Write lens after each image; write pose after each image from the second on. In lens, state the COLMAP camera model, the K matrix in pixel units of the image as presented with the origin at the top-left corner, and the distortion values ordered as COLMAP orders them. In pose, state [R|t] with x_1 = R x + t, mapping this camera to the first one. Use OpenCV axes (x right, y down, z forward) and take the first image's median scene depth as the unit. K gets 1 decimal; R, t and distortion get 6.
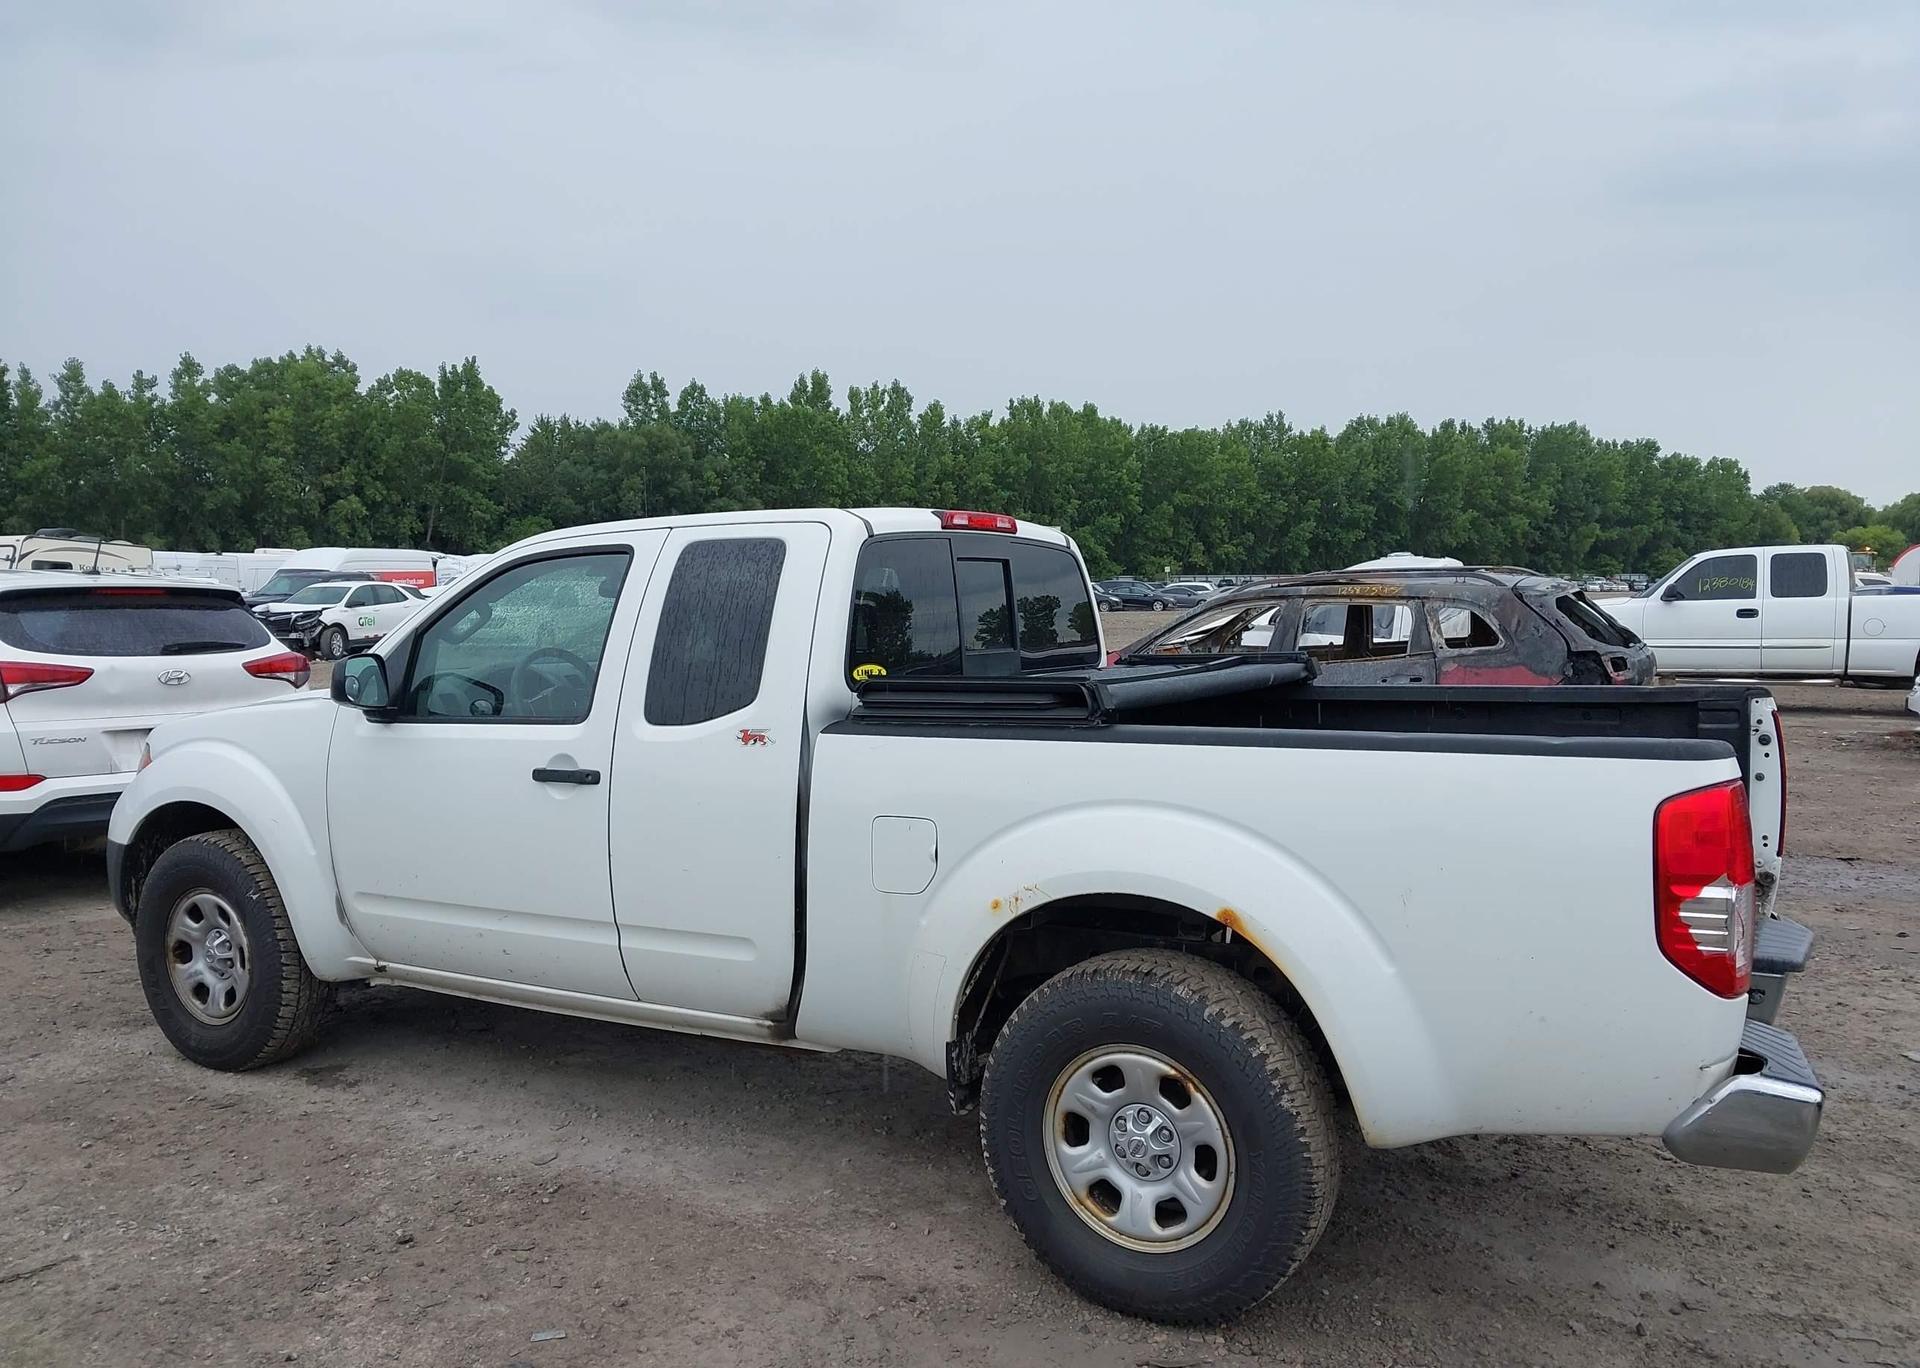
lens RADIAL K [[1495.9, 0, 949.3], [0, 1495.9, 693.5], [0, 0, 1]] dist [0.057655, -0.073932]
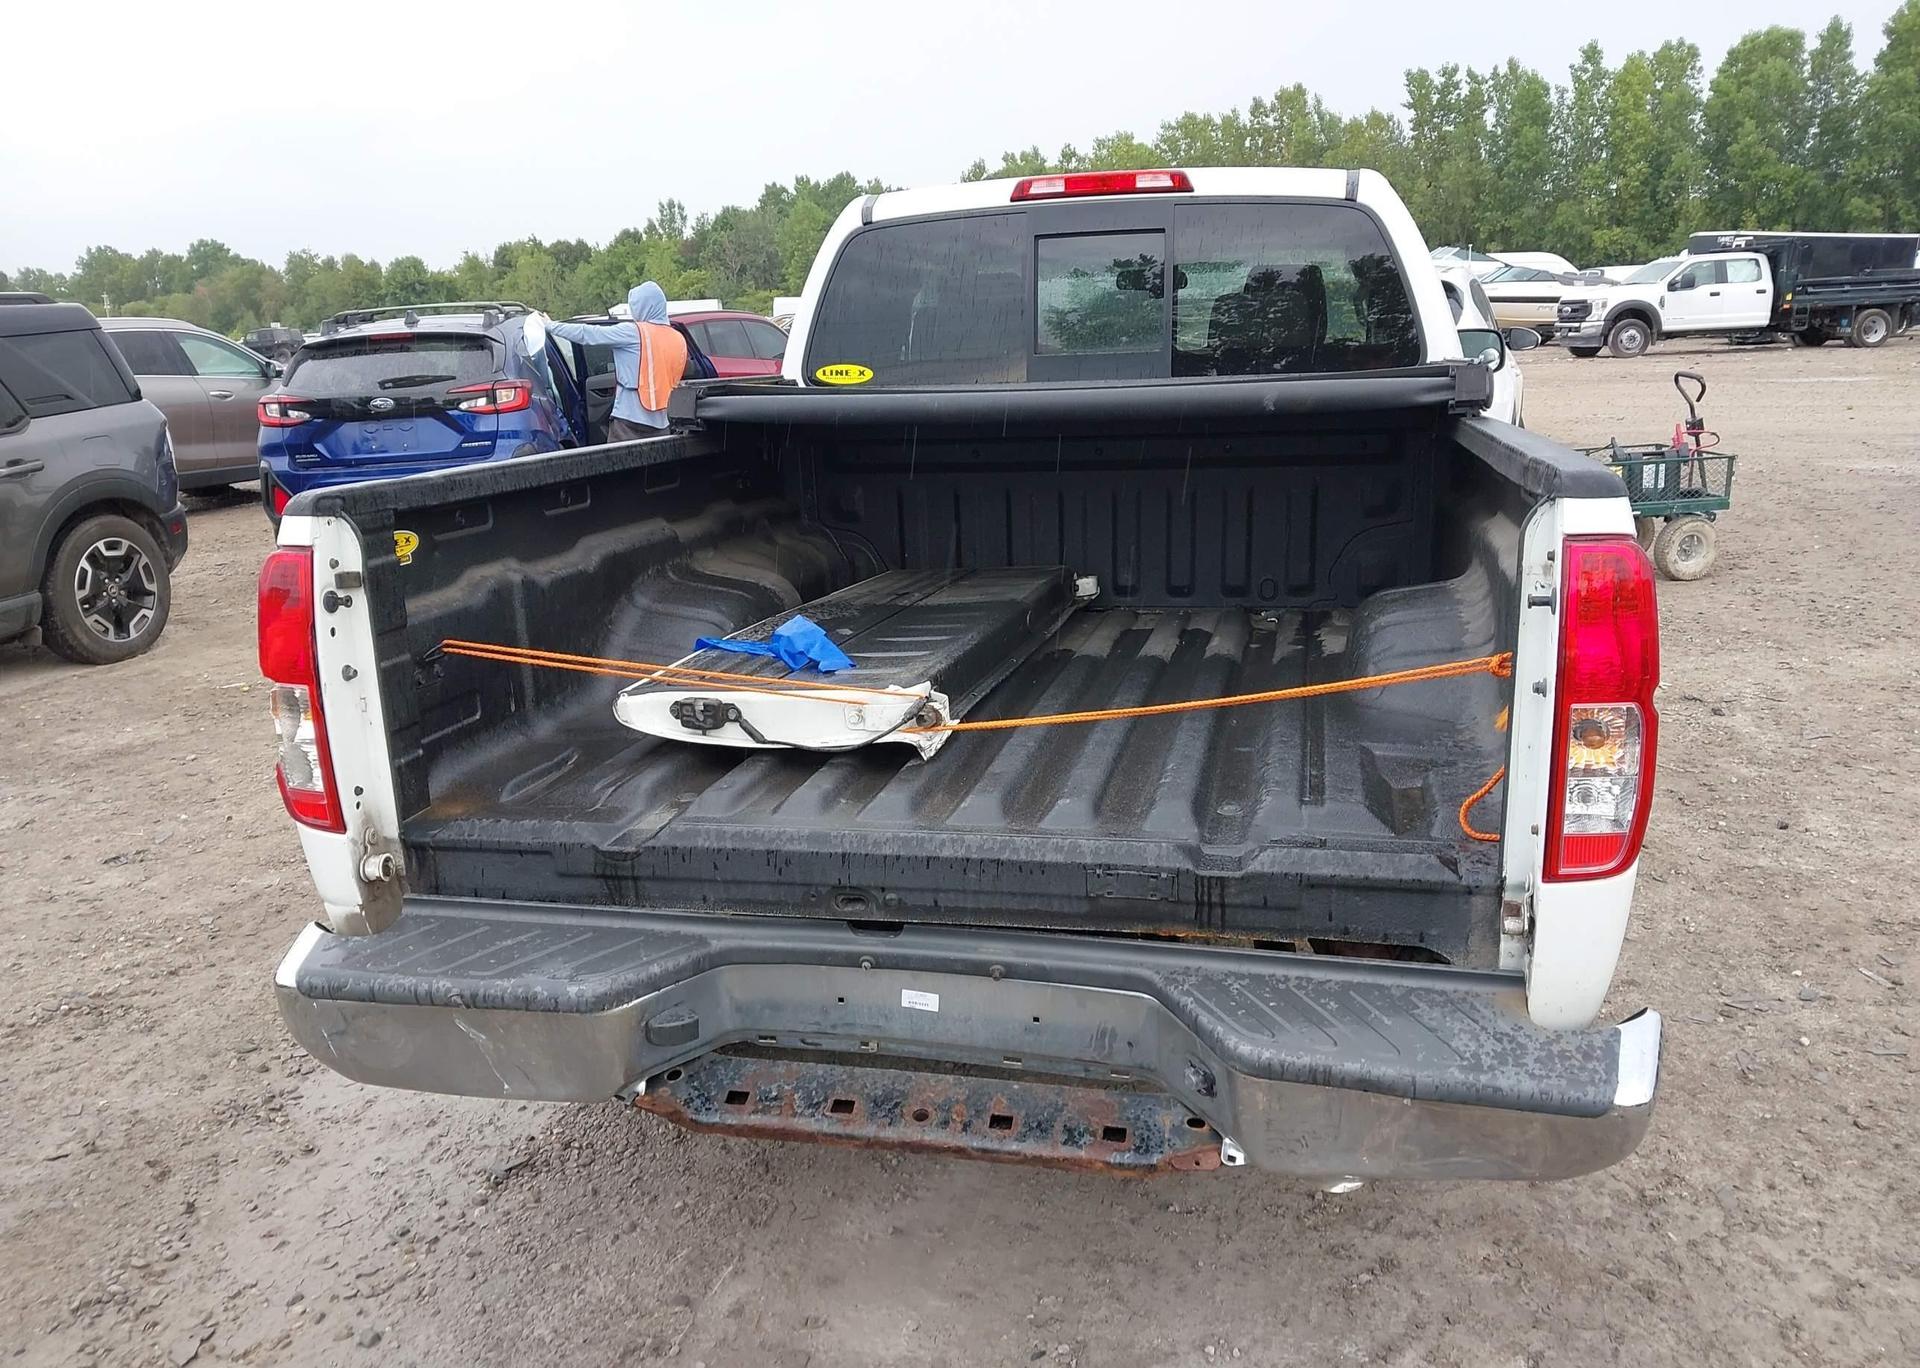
lens RADIAL K [[1495.9, 0, 960.3], [0, 1495.9, 694.6], [0, 0, 1]] dist [0.057655, -0.073932]
pose [[0.305988, 0.225240, -0.925007, 0.868374], [-0.029370, 0.973381, 0.227303, -0.031840], [0.951582, -0.042385, 0.304458, 0.717671]]
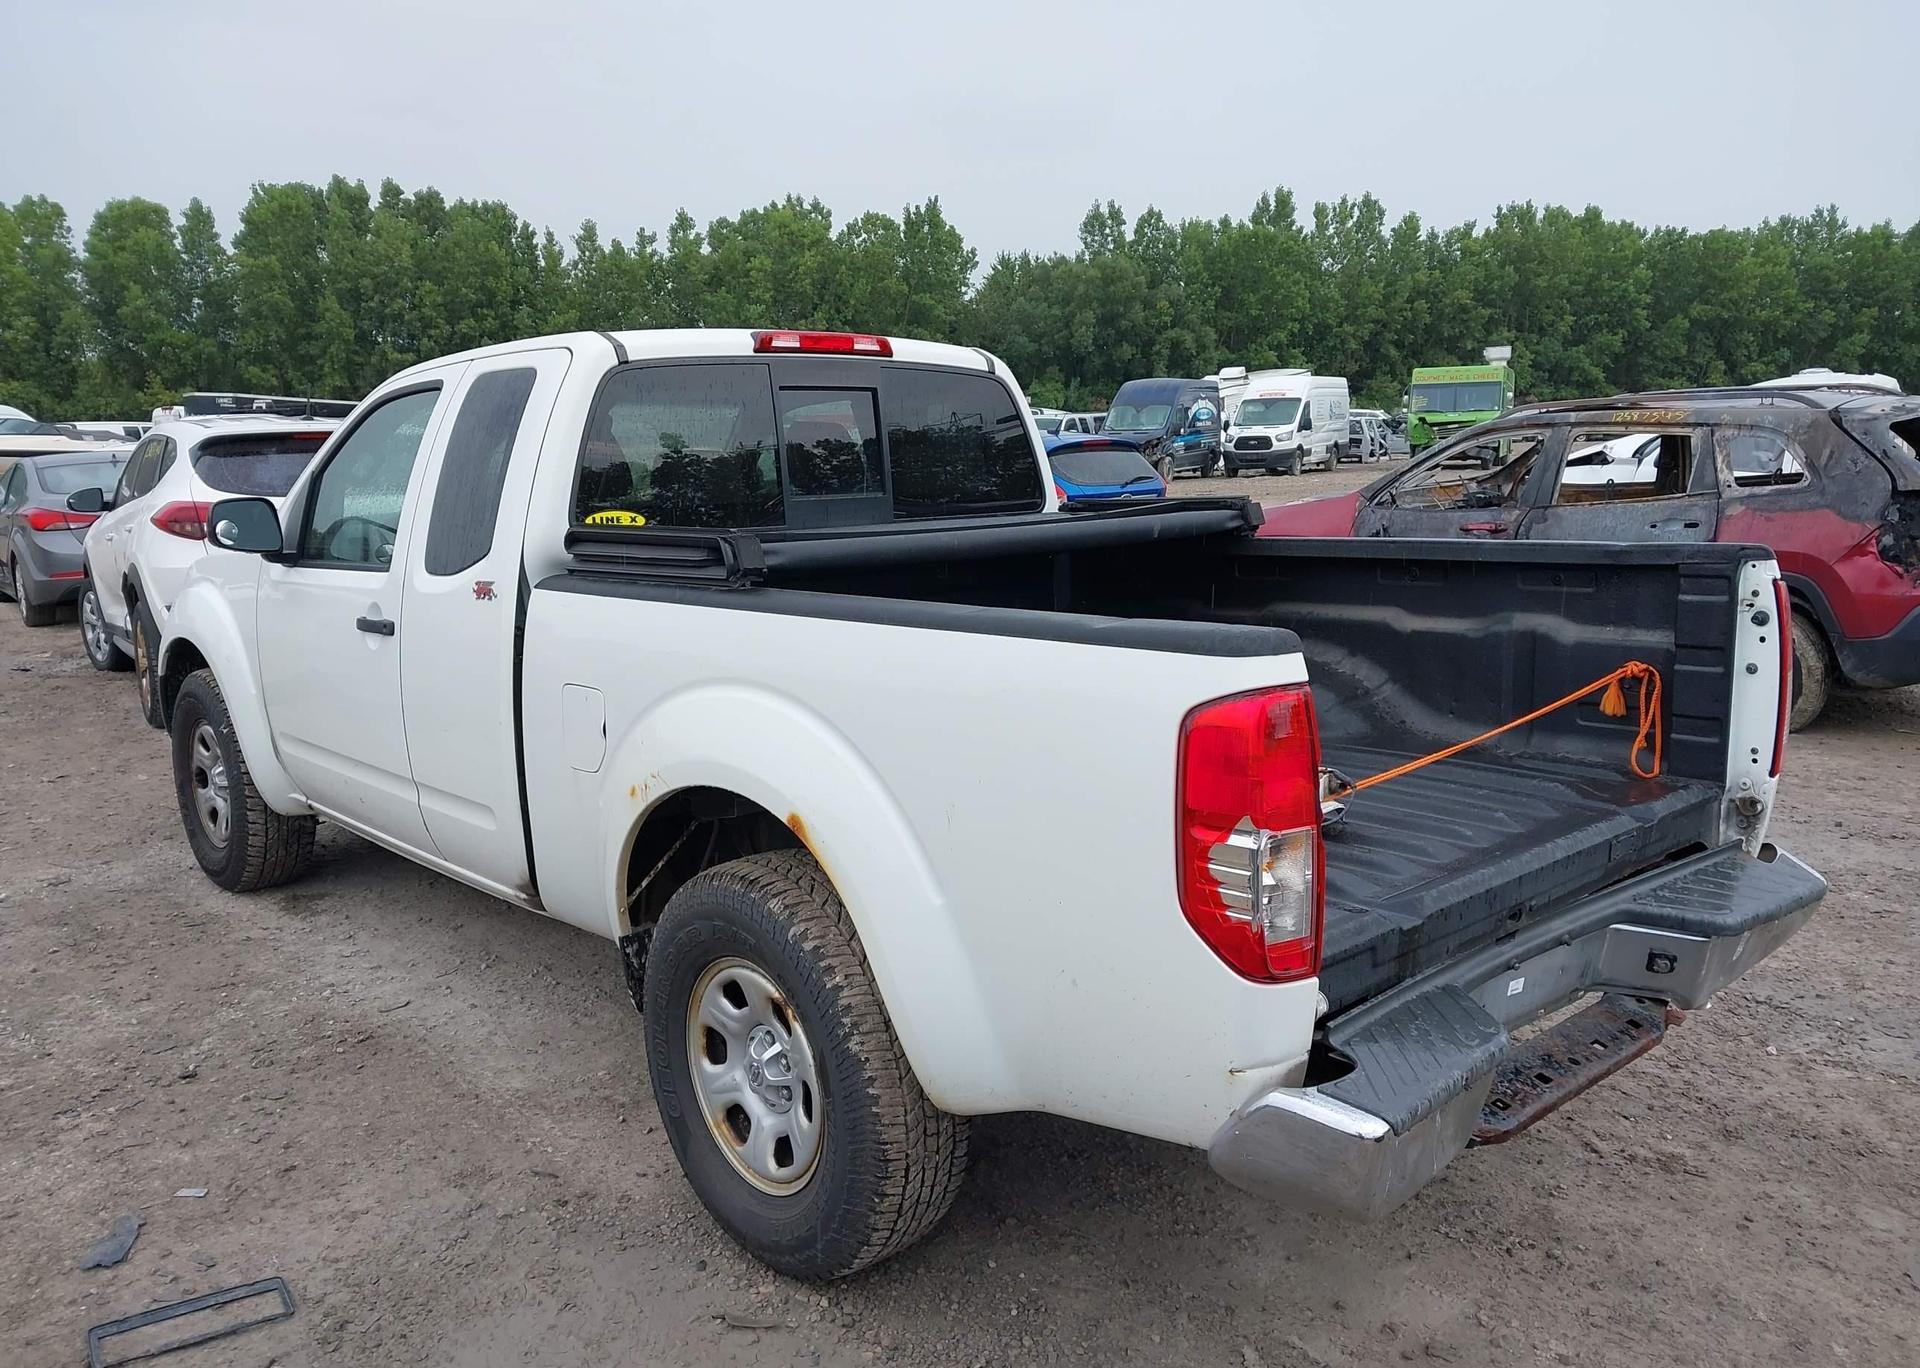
lens RADIAL K [[1495.9, 0, 953.7], [0, 1495.9, 700.6], [0, 0, 1]] dist [0.057655, -0.073932]
pose [[0.954589, 0.041078, -0.295080, 0.382817], [-0.007765, 0.993543, 0.113192, -0.009390], [0.297824, -0.105761, 0.948744, 0.186536]]
